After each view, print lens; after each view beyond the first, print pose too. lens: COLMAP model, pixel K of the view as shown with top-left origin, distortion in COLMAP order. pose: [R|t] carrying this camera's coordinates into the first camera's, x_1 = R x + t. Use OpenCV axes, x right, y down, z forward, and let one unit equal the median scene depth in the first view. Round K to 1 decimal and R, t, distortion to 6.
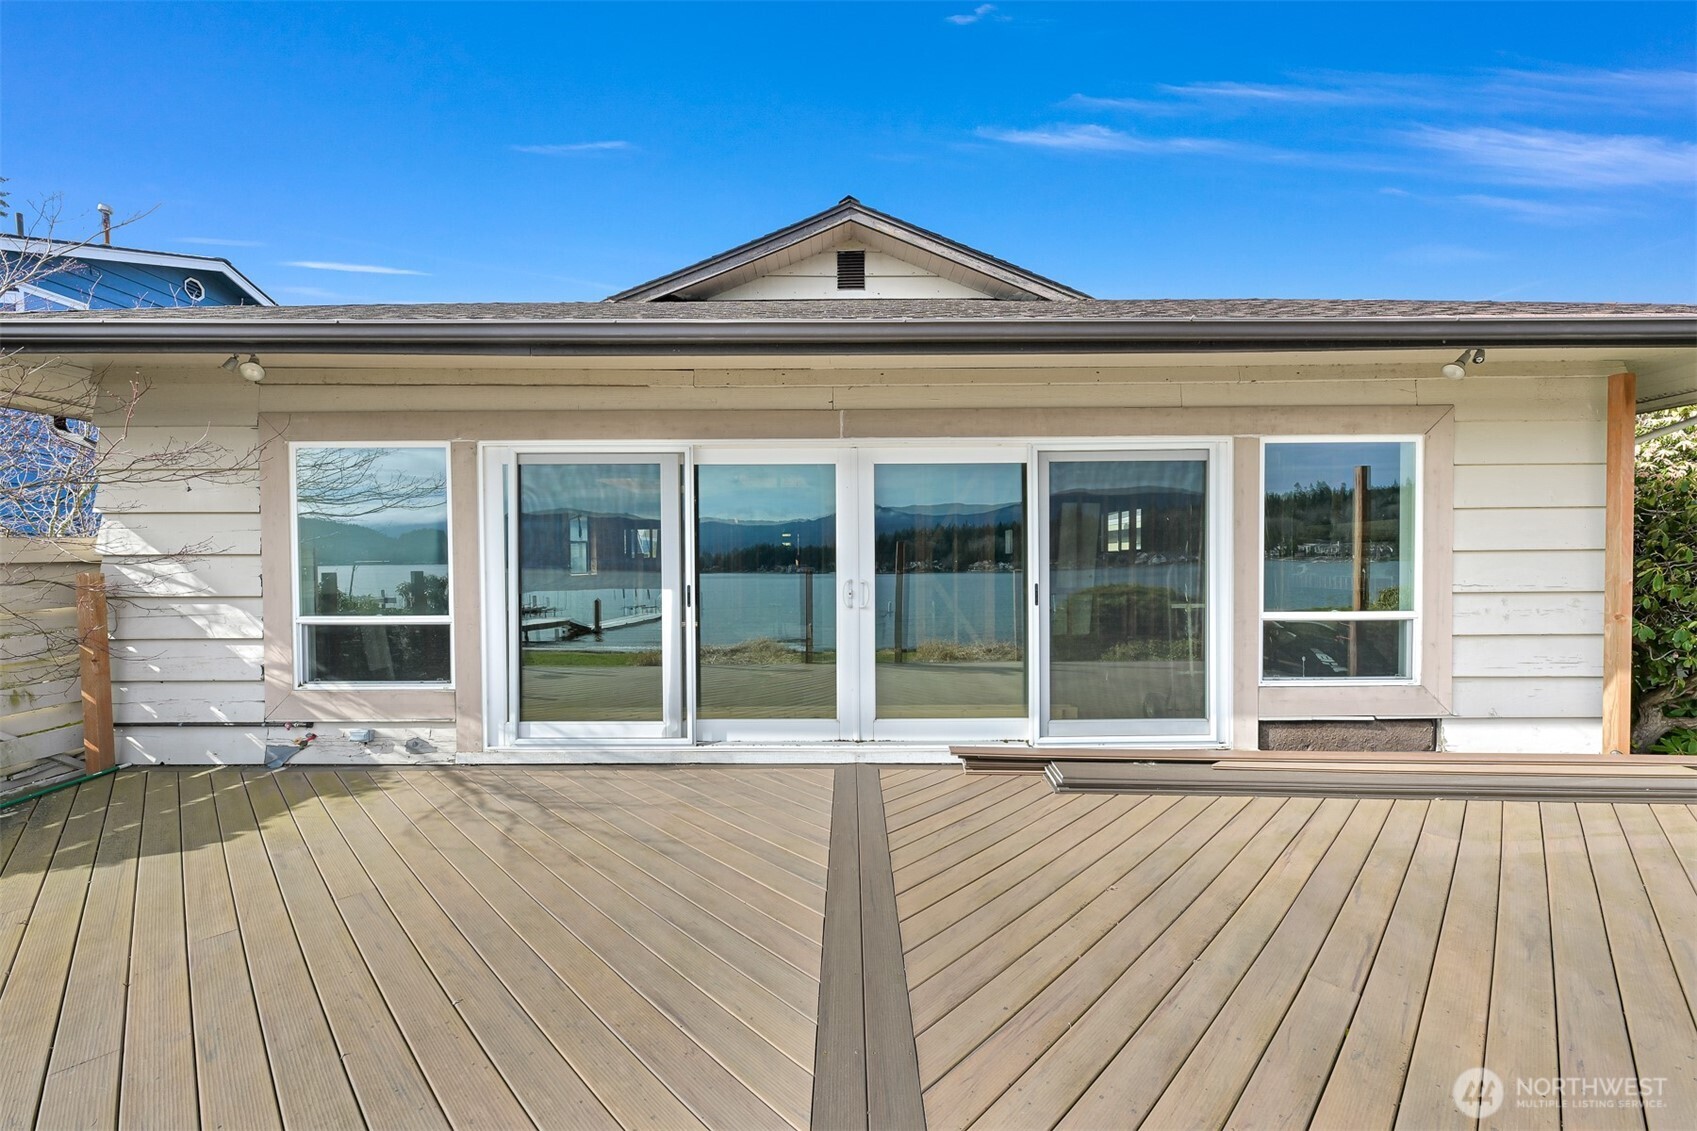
lens RADIAL K [[673.6, 0, 851.0], [0, 673.6, 568.5], [0, 0, 1]] dist [-0.002783, 0.000762]
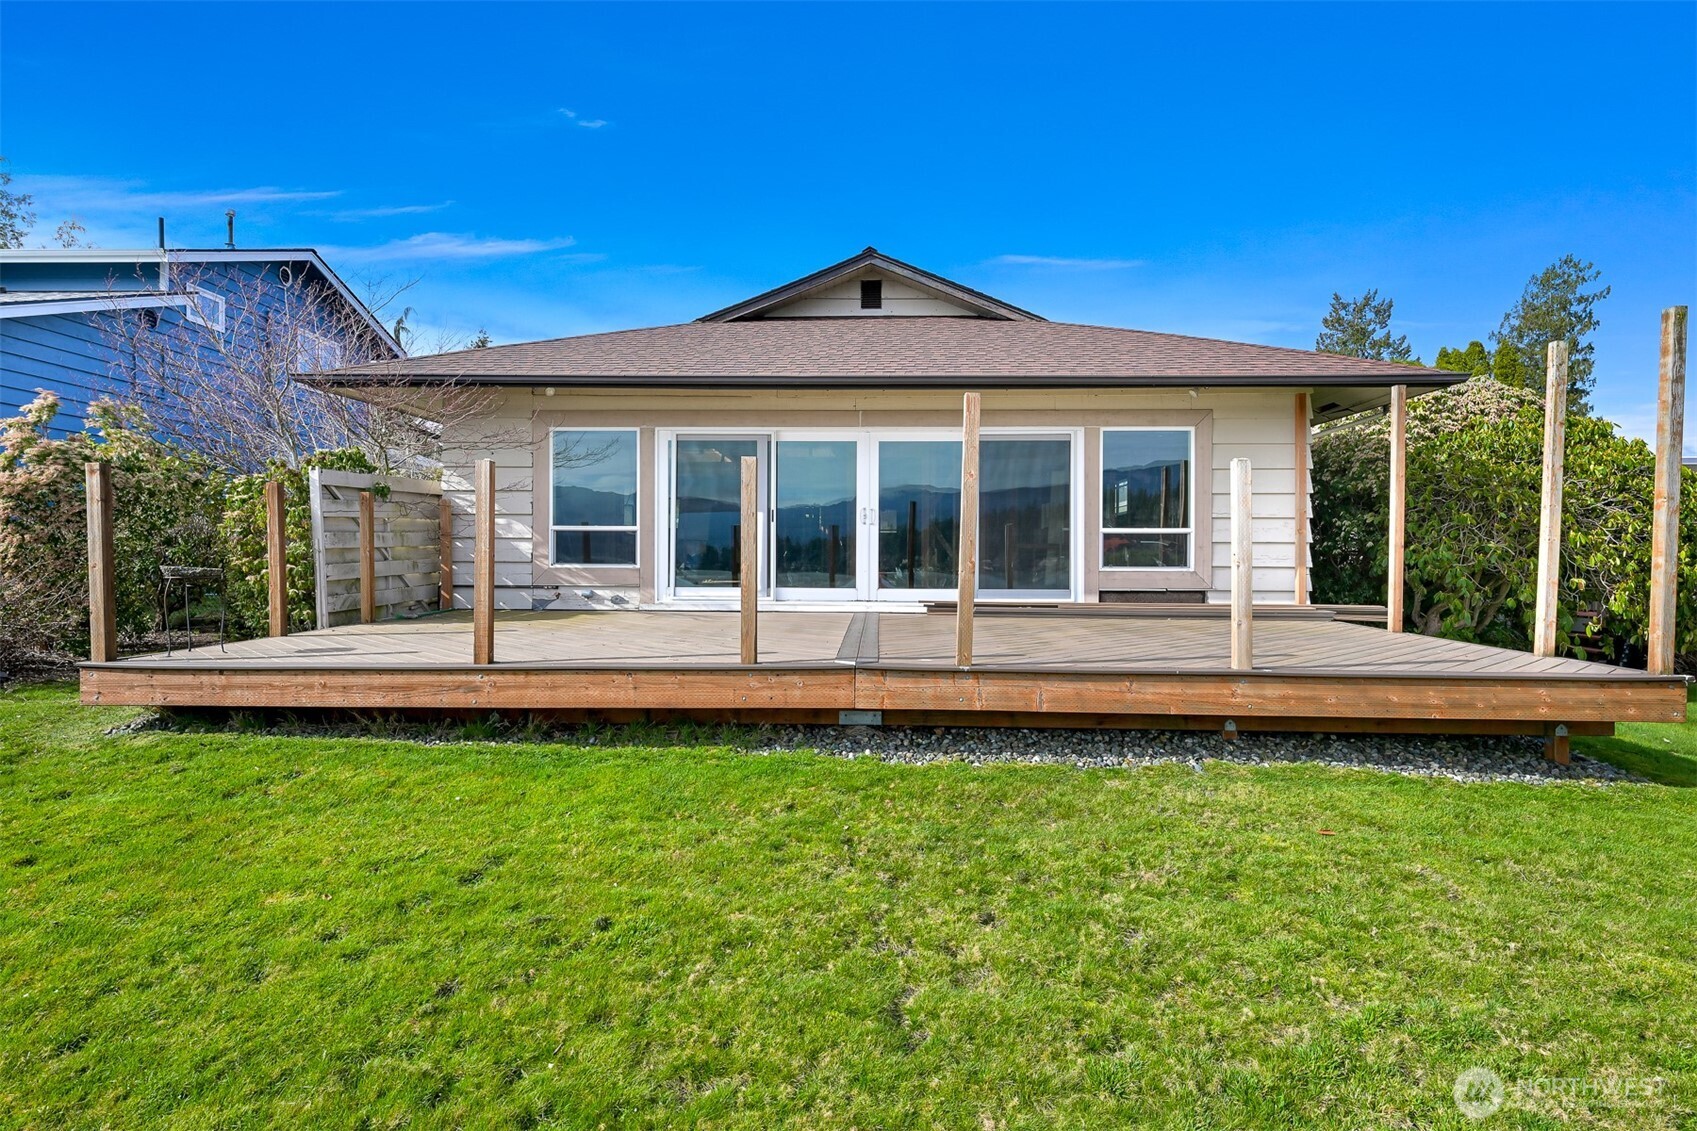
lens RADIAL K [[930.7, 0, 846.4], [0, 930.7, 565.8], [0, 0, 1]] dist [-0.008863, -0.000382]
pose [[0.999250, 0.010730, -0.037217, 0.042130], [-0.011023, 0.999910, -0.007670, 0.186324], [0.037132, 0.008074, 0.999278, -1.408631]]
